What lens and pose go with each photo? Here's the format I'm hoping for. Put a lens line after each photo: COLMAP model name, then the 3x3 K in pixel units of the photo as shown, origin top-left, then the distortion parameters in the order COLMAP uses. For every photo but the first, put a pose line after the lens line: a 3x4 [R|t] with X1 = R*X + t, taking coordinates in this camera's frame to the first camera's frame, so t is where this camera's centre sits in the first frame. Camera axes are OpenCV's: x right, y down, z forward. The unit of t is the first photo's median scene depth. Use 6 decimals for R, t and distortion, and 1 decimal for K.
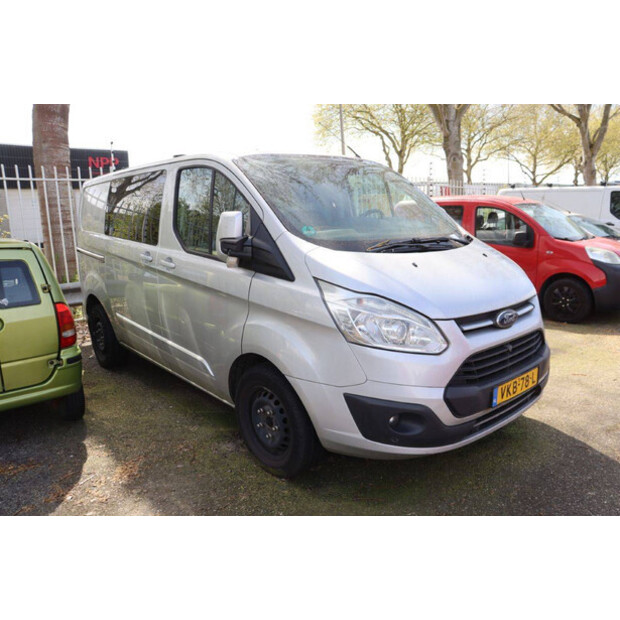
lens RADIAL K [[512.2, 0, 313.2], [0, 512.2, 314.9], [0, 0, 1]] dist [-0.173543, 0.157592]
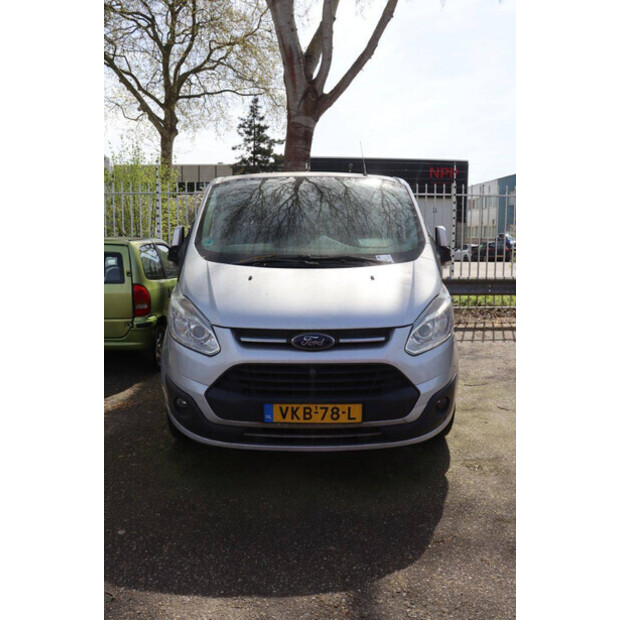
lens RADIAL K [[512.2, 0, 313.2], [0, 512.2, 314.9], [0, 0, 1]] dist [-0.173543, 0.157592]
pose [[0.771049, 0.135372, -0.622221, 0.992081], [-0.146460, 0.988646, 0.033600, -0.075329], [0.619704, 0.065223, 0.782121, 0.230687]]
